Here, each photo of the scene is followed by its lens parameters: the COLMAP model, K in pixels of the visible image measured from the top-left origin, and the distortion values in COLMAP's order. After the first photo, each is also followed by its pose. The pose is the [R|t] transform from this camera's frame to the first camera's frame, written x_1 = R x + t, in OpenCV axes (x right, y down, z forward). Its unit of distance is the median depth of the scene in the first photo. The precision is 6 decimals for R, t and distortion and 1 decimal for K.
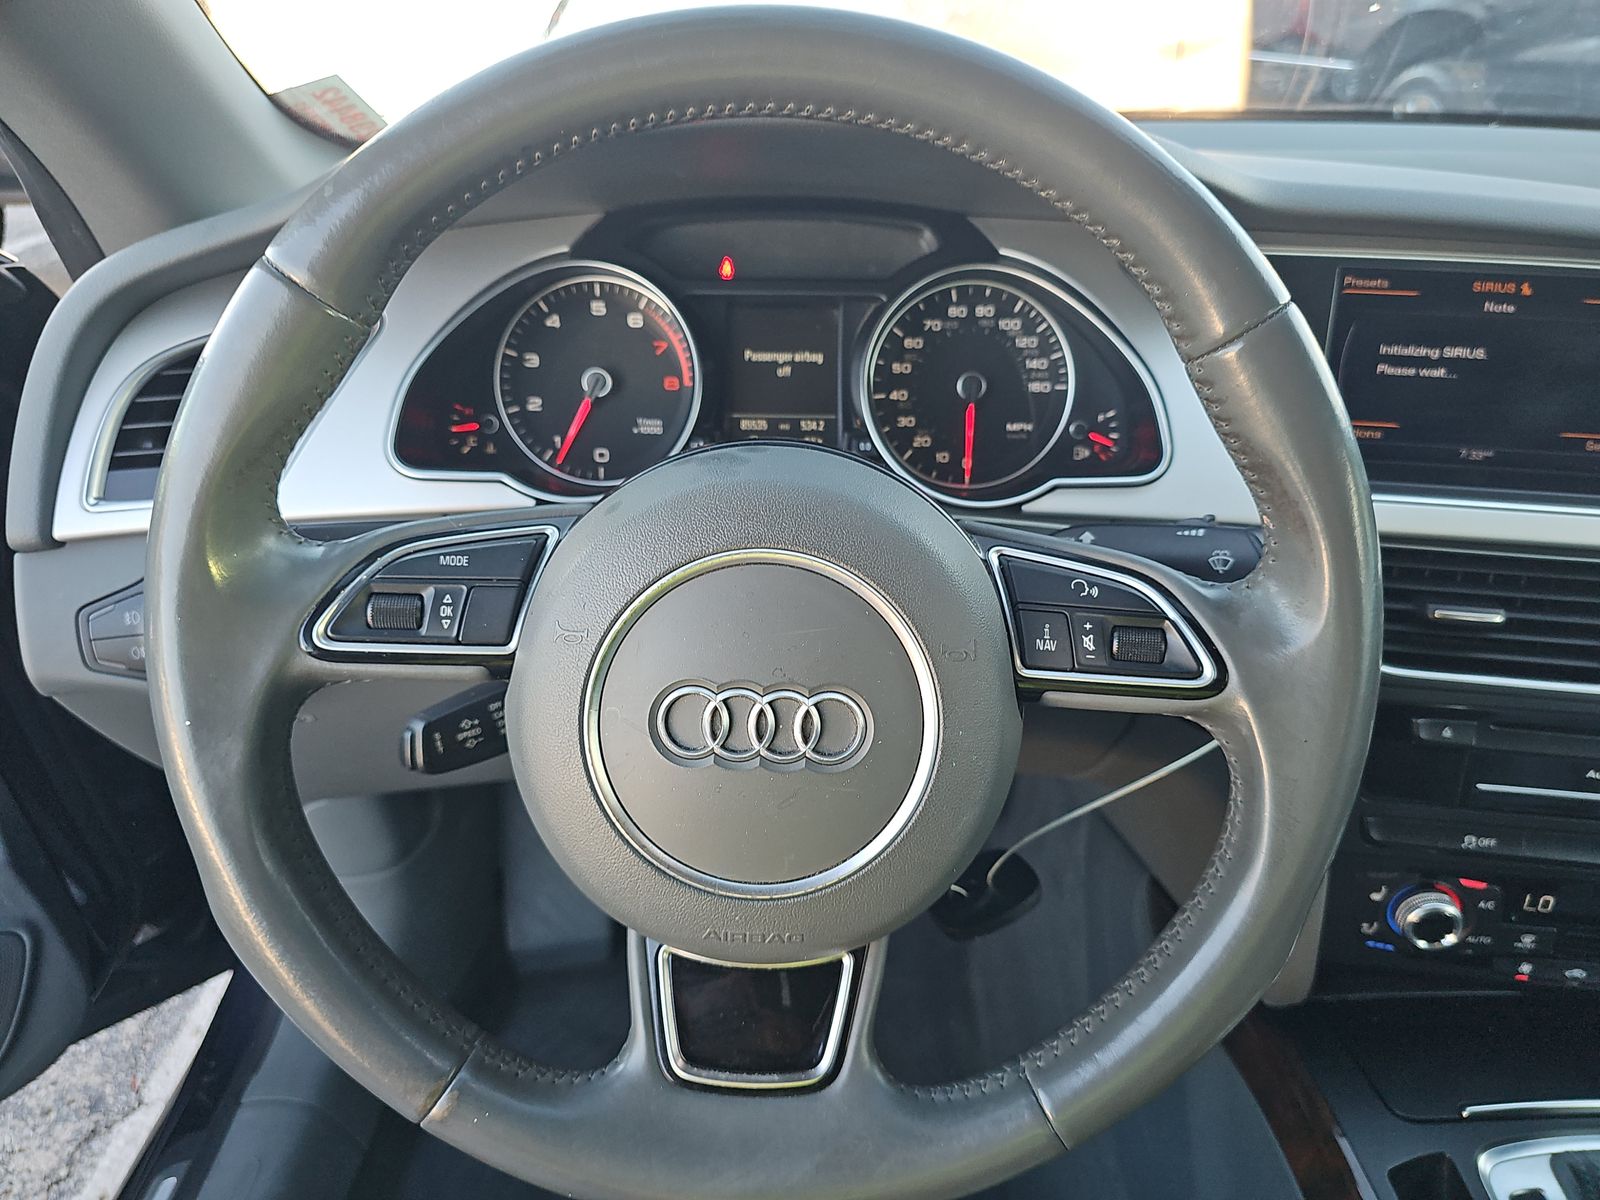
lens RADIAL K [[1078.0, 0, 803.5], [0, 1078.0, 618.1], [0, 0, 1]] dist [0.026639, -0.071921]
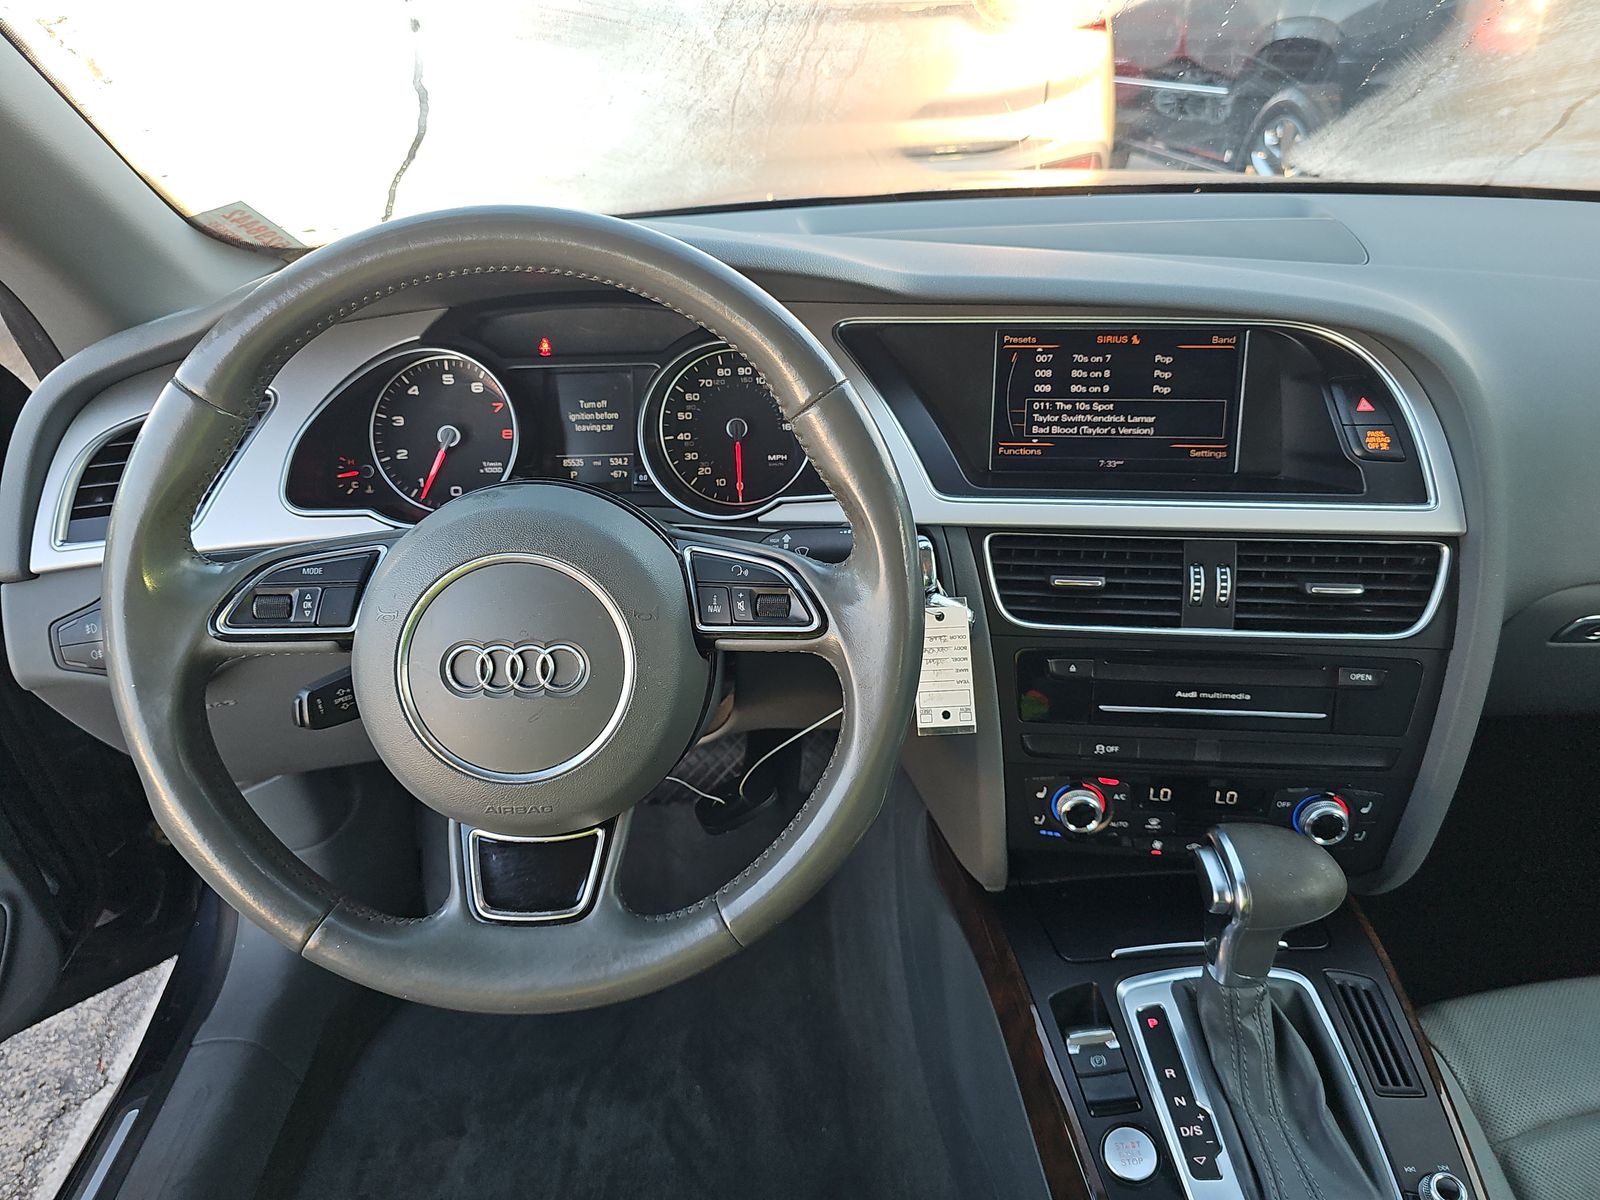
lens RADIAL K [[1071.3, 0, 800.0], [0, 1071.3, 600.0], [0, 0, 1]] dist [0.030735, -0.068201]
pose [[0.998408, -0.045171, 0.033774, 0.199220], [0.046177, 0.998494, -0.029637, 0.041544], [-0.032384, 0.031150, 0.998990, -0.337322]]
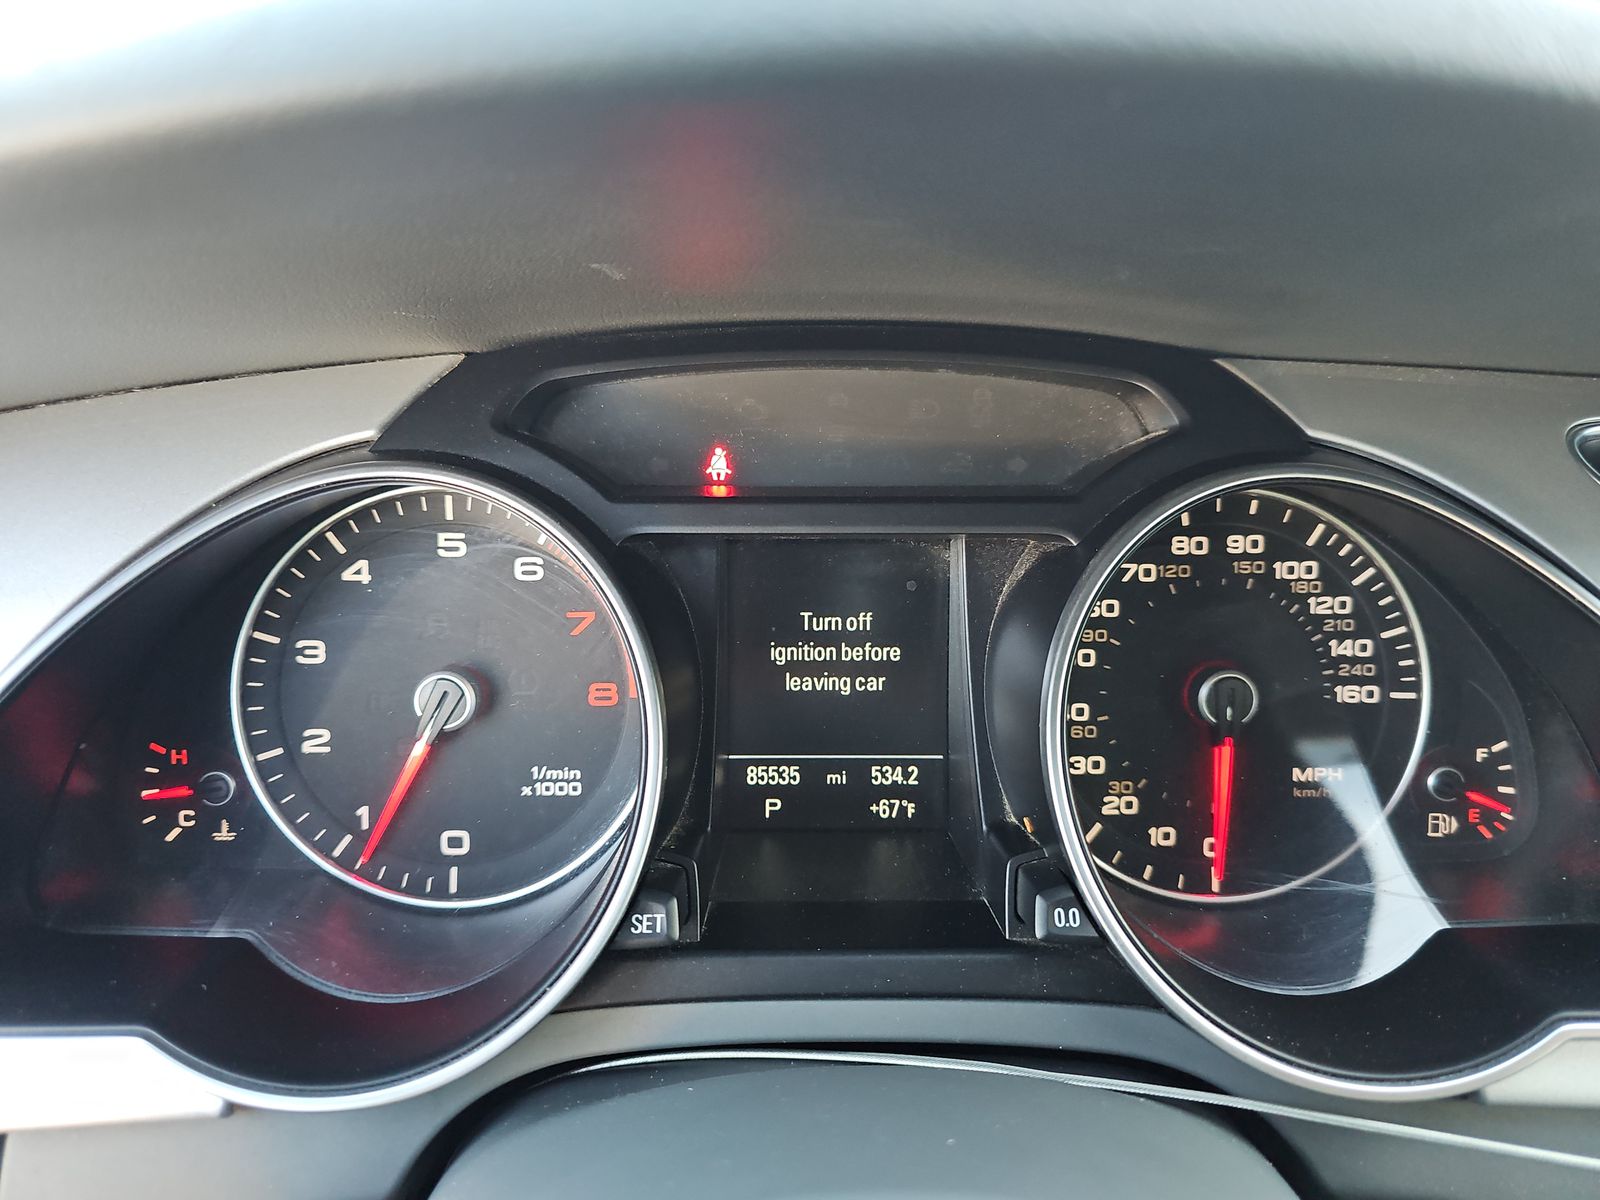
lens RADIAL K [[1058.5, 0, 777.9], [0, 1058.5, 597.2], [0, 0, 1]] dist [0.004168, -0.060688]
pose [[0.999916, -0.008124, 0.010134, -0.054624], [0.009284, 0.992705, -0.120214, -0.228925], [-0.009084, 0.120298, 0.992696, 0.592409]]
